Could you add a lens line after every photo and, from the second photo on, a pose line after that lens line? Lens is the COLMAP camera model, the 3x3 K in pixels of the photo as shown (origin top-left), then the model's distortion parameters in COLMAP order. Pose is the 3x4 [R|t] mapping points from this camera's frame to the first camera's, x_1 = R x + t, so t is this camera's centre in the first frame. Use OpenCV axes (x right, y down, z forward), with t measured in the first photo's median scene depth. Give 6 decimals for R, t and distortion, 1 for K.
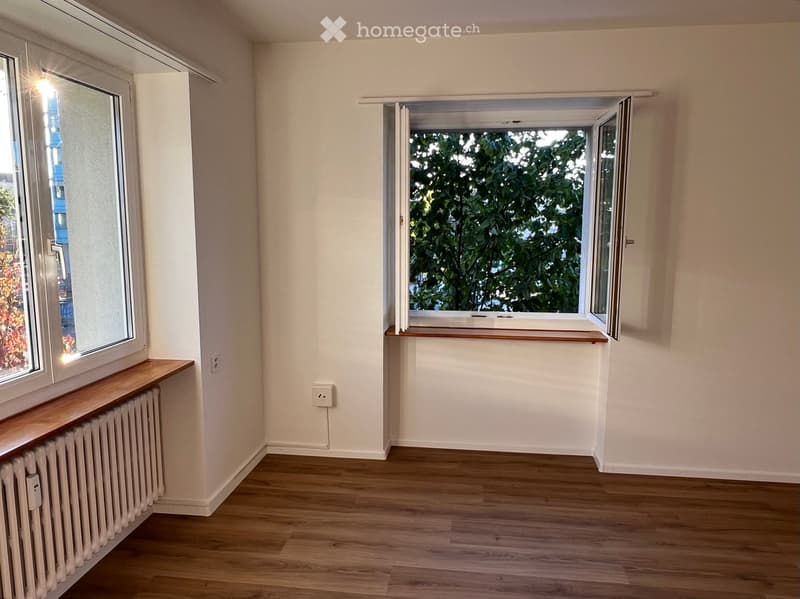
lens RADIAL K [[592.3, 0, 400.0], [0, 592.3, 299.5], [0, 0, 1]] dist [0.056274, -0.088189]
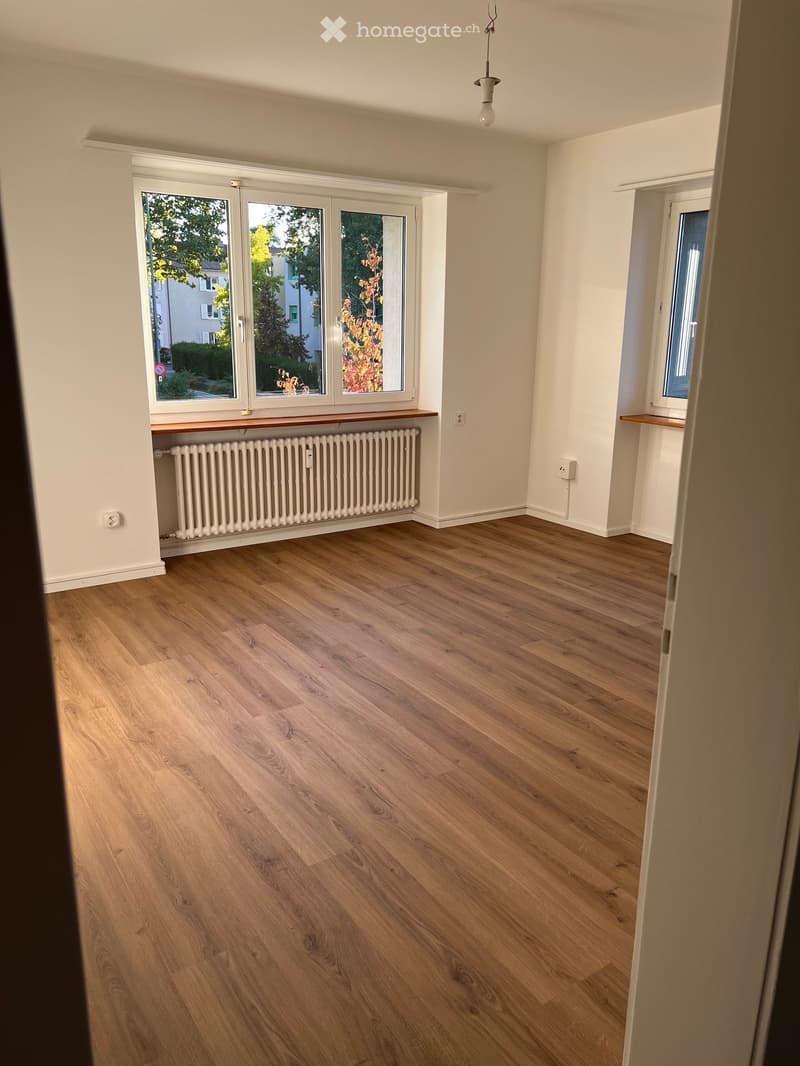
lens RADIAL K [[789.3, 0, 401.3], [0, 789.3, 524.6], [0, 0, 1]] dist [0.056274, -0.088189]
pose [[0.660374, 0.191778, -0.726035, 0.878467], [-0.112450, 0.981193, 0.156896, 0.075348], [0.742469, -0.021967, 0.669520, -0.257966]]
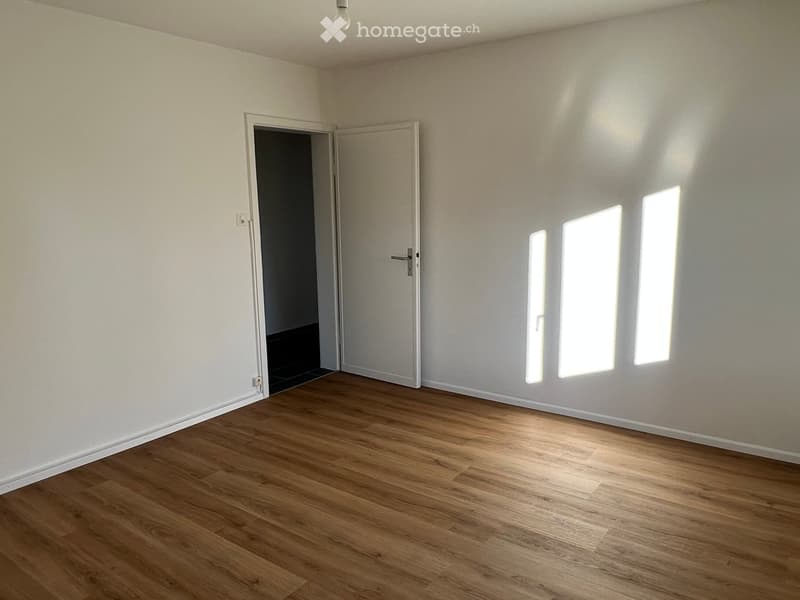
lens RADIAL K [[592.3, 0, 400.0], [0, 592.3, 300.0], [0, 0, 1]] dist [0.056274, -0.088189]
pose [[-0.881355, -0.065697, 0.467866, -0.202961], [0.082443, 0.953706, 0.289221, -0.142934], [-0.465207, 0.293478, -0.835137, 1.057506]]
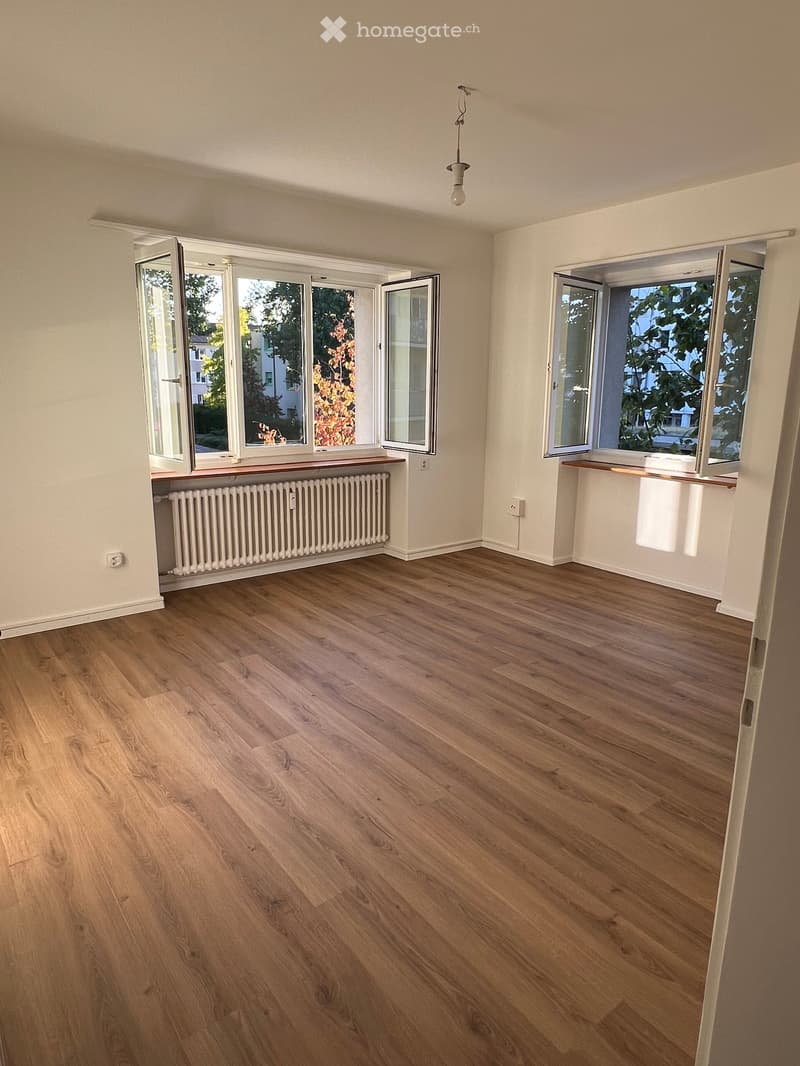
lens RADIAL K [[659.5, 0, 400.1], [0, 659.5, 524.4], [0, 0, 1]] dist [-0.013276, 0.000060]
pose [[0.705910, 0.150870, -0.692047, 0.788594], [-0.104442, 0.988543, 0.108973, 0.079540], [0.700559, -0.004646, 0.713579, -0.222736]]
